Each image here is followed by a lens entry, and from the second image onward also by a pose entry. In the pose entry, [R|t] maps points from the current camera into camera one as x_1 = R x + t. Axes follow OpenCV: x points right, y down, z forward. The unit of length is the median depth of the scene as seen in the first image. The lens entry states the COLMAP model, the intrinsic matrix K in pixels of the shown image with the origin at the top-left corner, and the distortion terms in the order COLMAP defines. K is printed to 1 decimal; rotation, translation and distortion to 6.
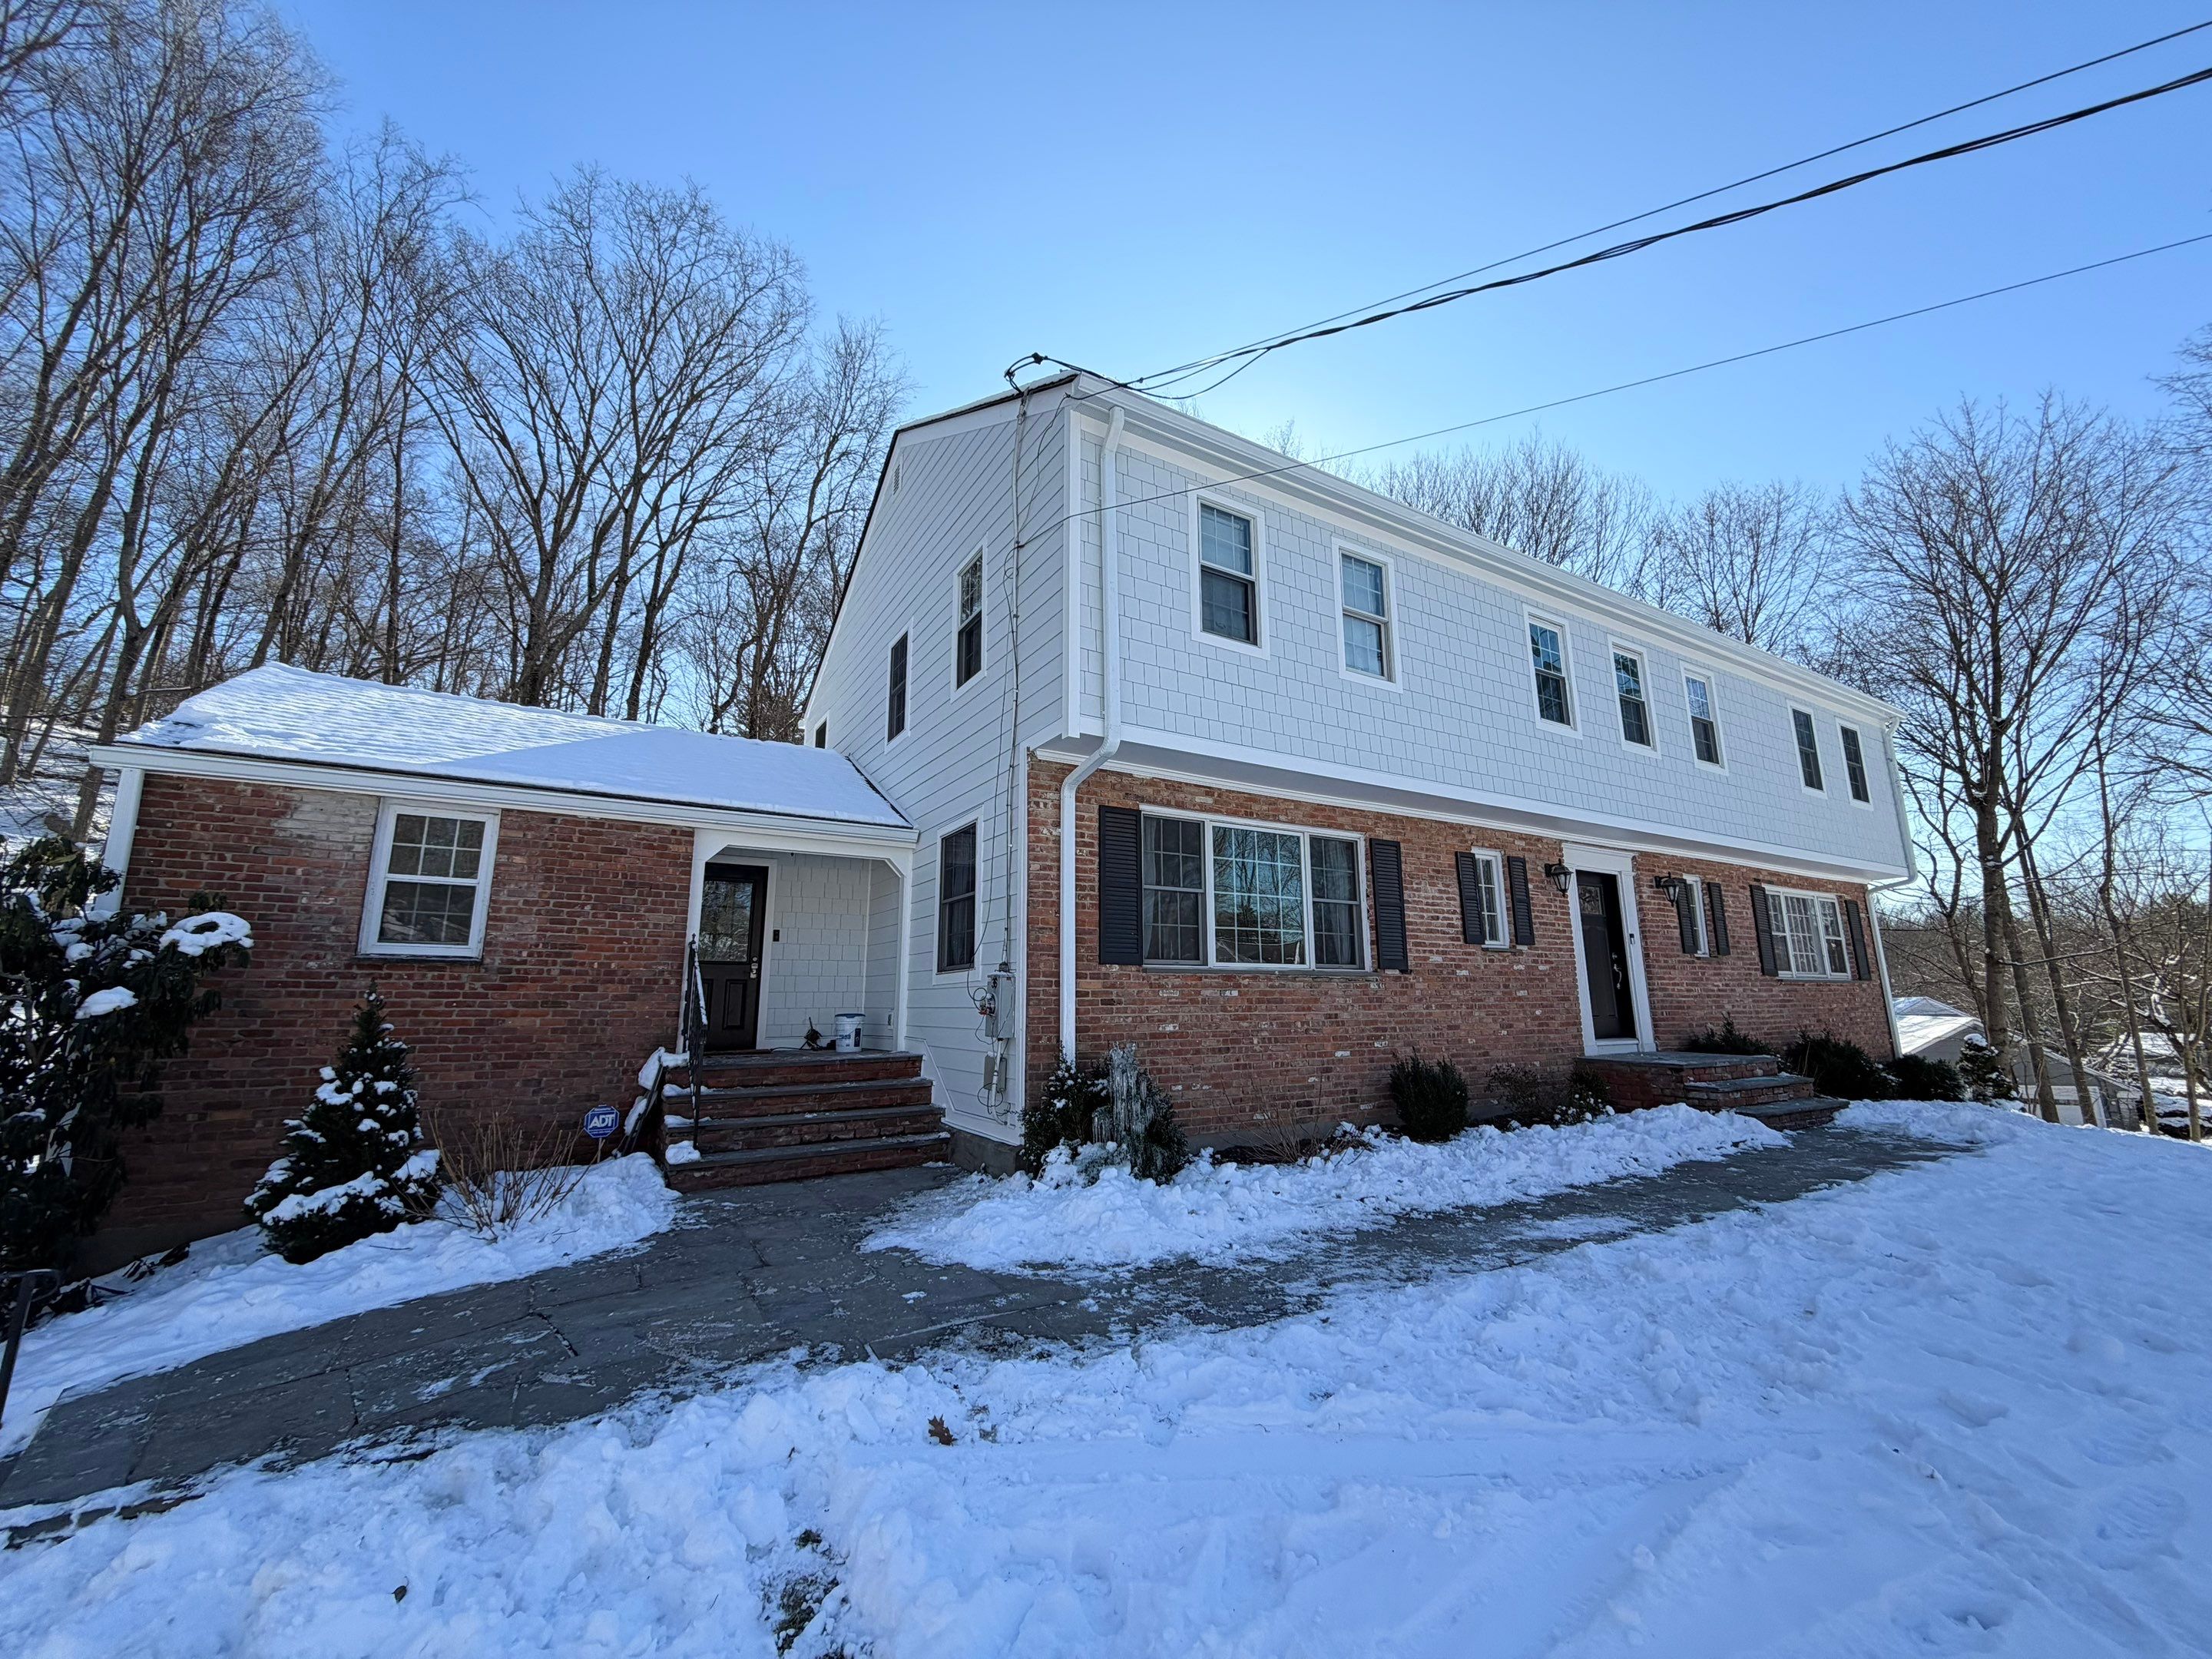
lens RADIAL K [[868.9, 0, 1098.8], [0, 868.9, 828.9], [0, 0, 1]] dist [0.003149, 0.002476]
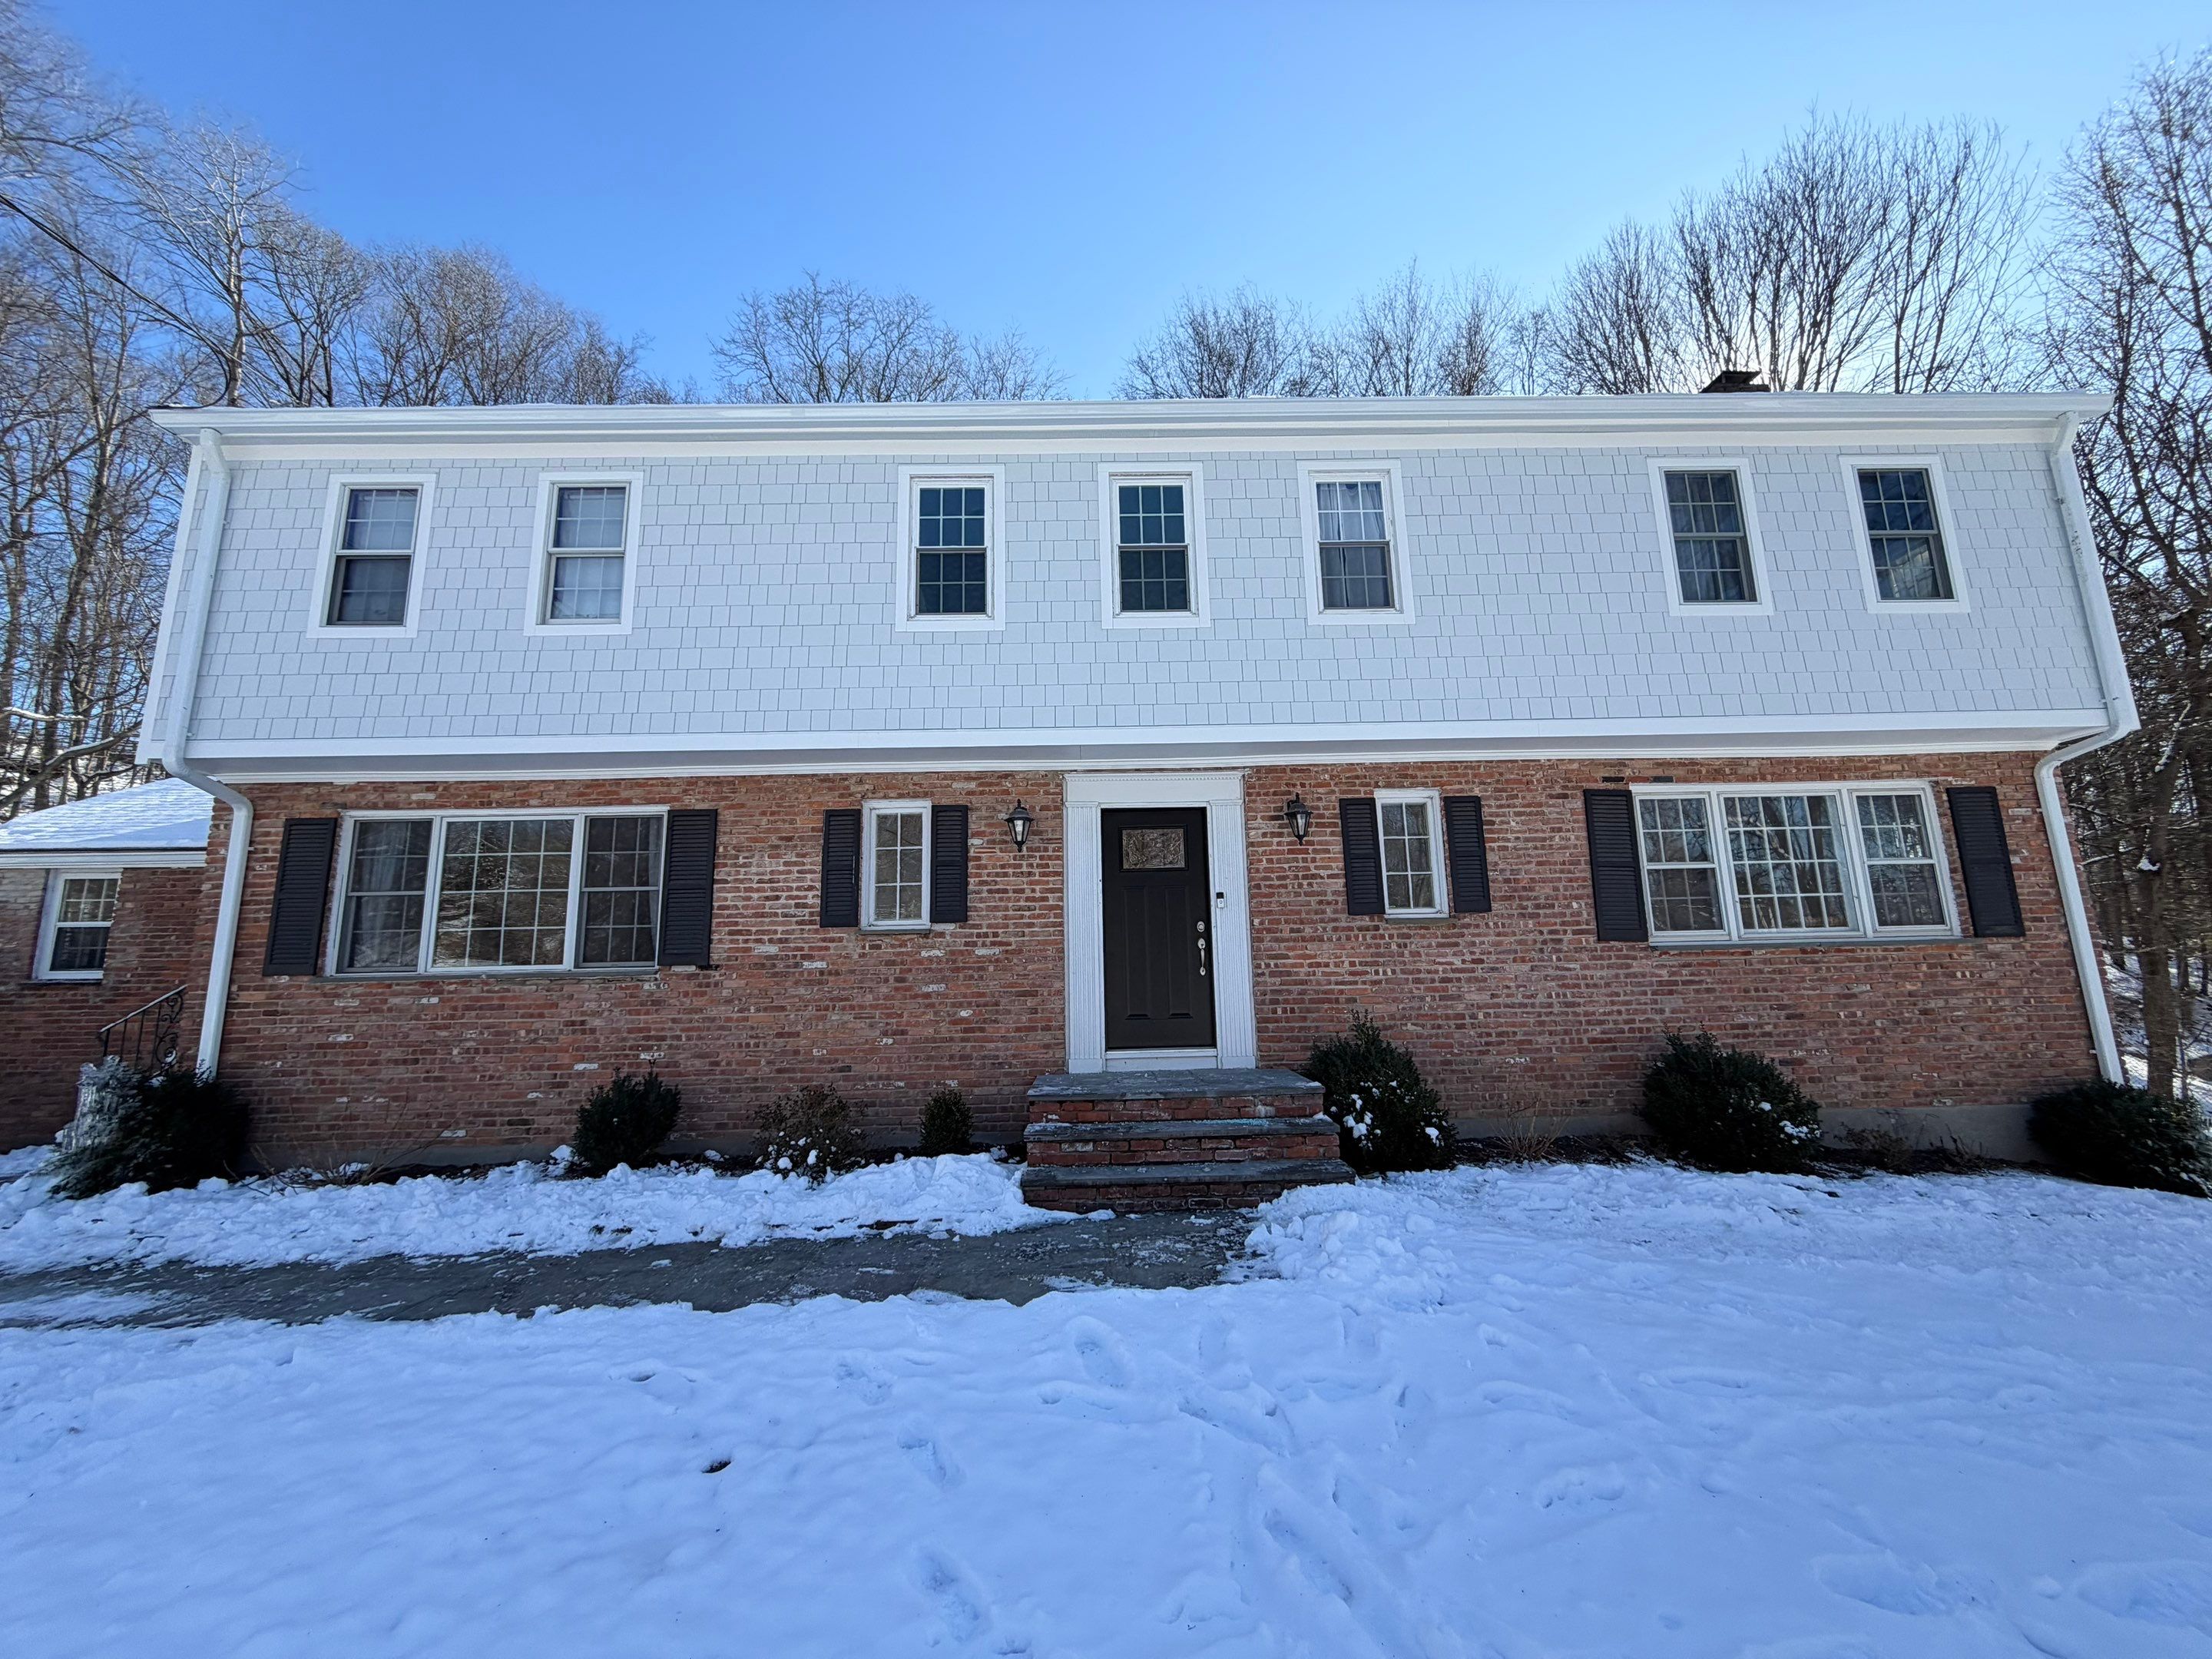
lens RADIAL K [[868.9, 0, 1101.1], [0, 868.9, 829.9], [0, 0, 1]] dist [0.003149, 0.002476]
pose [[0.866323, -0.100357, -0.489298, 1.181352], [0.114897, 0.993377, -0.000316, 0.084928], [0.486089, -0.055945, 0.872117, 0.511888]]
